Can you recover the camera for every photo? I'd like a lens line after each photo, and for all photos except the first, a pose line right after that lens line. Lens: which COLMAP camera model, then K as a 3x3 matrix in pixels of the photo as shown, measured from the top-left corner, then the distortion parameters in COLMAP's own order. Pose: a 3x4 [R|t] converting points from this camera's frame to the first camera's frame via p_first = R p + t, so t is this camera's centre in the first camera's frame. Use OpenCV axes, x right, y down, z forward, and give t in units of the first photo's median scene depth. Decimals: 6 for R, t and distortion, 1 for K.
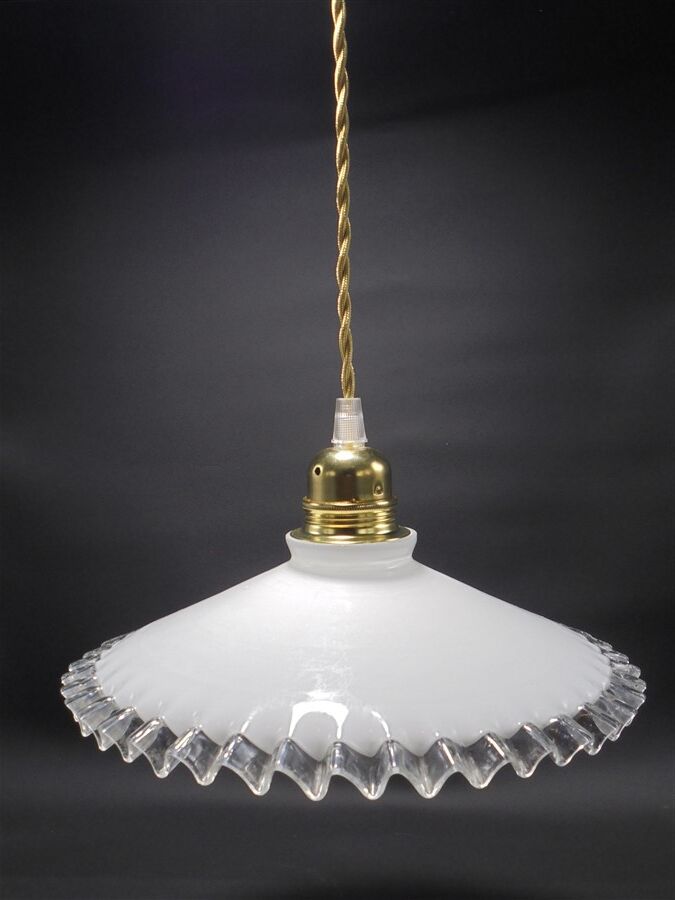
lens RADIAL K [[1039.3, 0, 334.3], [0, 1039.3, 446.1], [0, 0, 1]] dist [-0.008585, 0.000000]
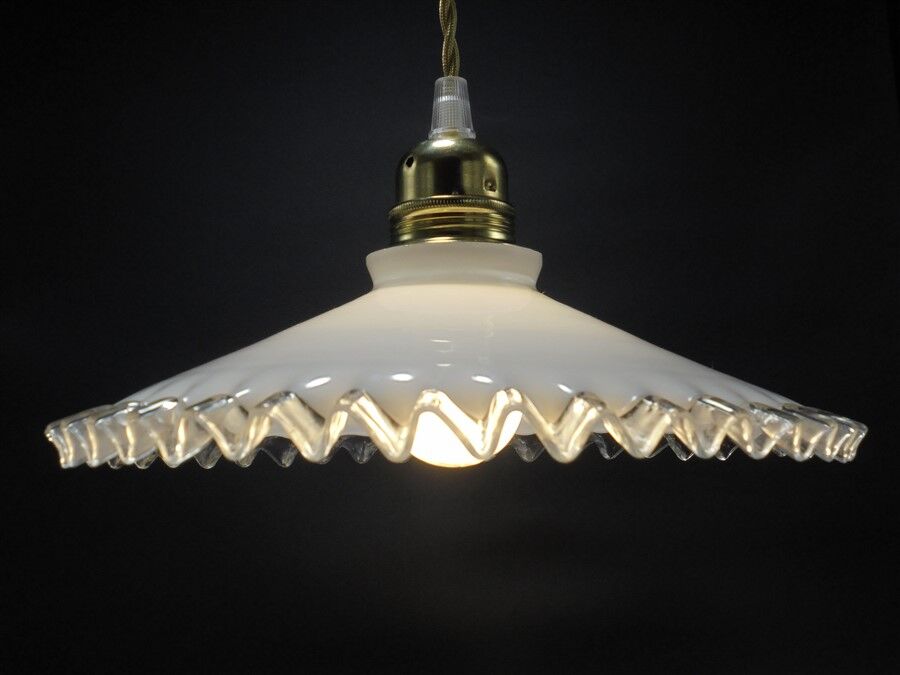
lens RADIAL K [[1240.8, 0, 454.3], [0, 1240.8, 335.1], [0, 0, 1]] dist [0.009823, 0.000000]
pose [[0.999975, -0.001092, 0.006982, 0.009766], [0.002361, 0.982846, -0.184415, 0.312250], [-0.006661, 0.184427, 0.982824, 0.141802]]
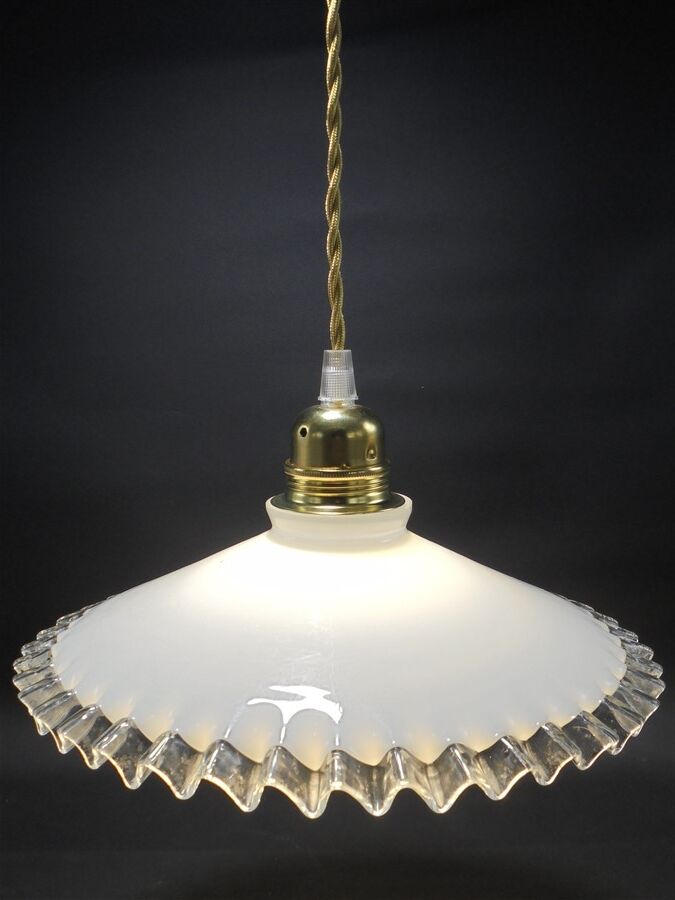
lens RADIAL K [[1039.3, 0, 331.8], [0, 1039.3, 448.4], [0, 0, 1]] dist [-0.008585, 0.000000]
pose [[0.998823, 0.005225, 0.048228, -0.034291], [-0.008209, 0.998049, 0.061886, -0.017571], [-0.047810, -0.062209, 0.996917, 0.112223]]
